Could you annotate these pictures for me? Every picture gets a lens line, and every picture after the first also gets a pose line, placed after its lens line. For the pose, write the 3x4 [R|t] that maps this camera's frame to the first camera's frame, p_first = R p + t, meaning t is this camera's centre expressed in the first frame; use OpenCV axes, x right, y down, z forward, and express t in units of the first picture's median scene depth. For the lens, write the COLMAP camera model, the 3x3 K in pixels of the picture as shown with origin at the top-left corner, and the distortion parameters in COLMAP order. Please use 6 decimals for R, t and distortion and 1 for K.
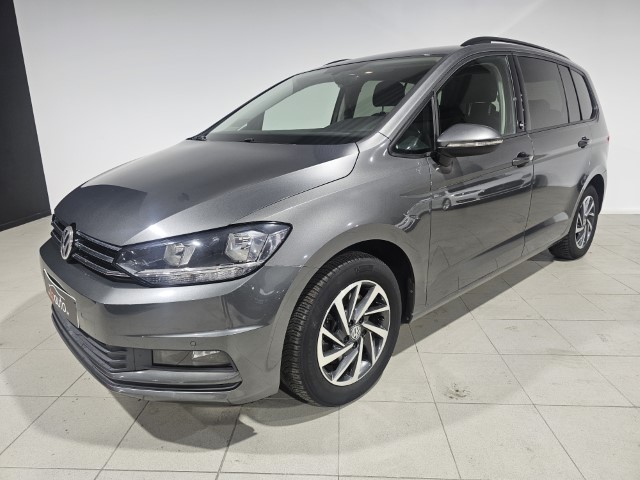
lens RADIAL K [[425.7, 0, 320.7], [0, 425.7, 237.1], [0, 0, 1]] dist [0.036092, -0.020899]
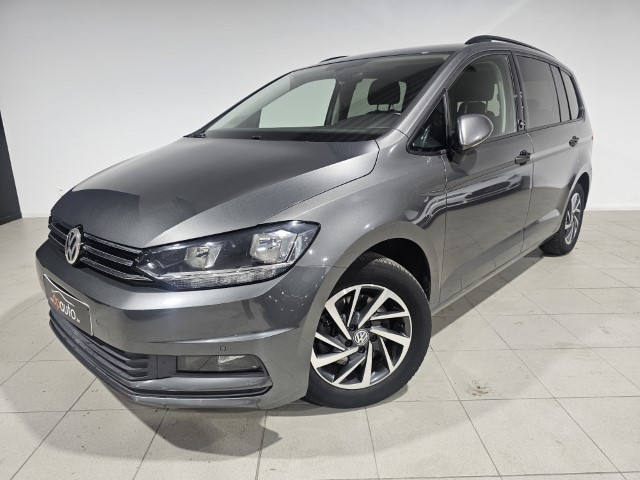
lens RADIAL K [[425.7, 0, 319.2], [0, 425.7, 242.3], [0, 0, 1]] dist [0.036092, -0.020899]
pose [[0.997524, -0.013979, 0.068924, -0.110583], [0.013087, 0.999825, 0.013380, -0.000331], [-0.069099, -0.012445, 0.997532, 0.021916]]
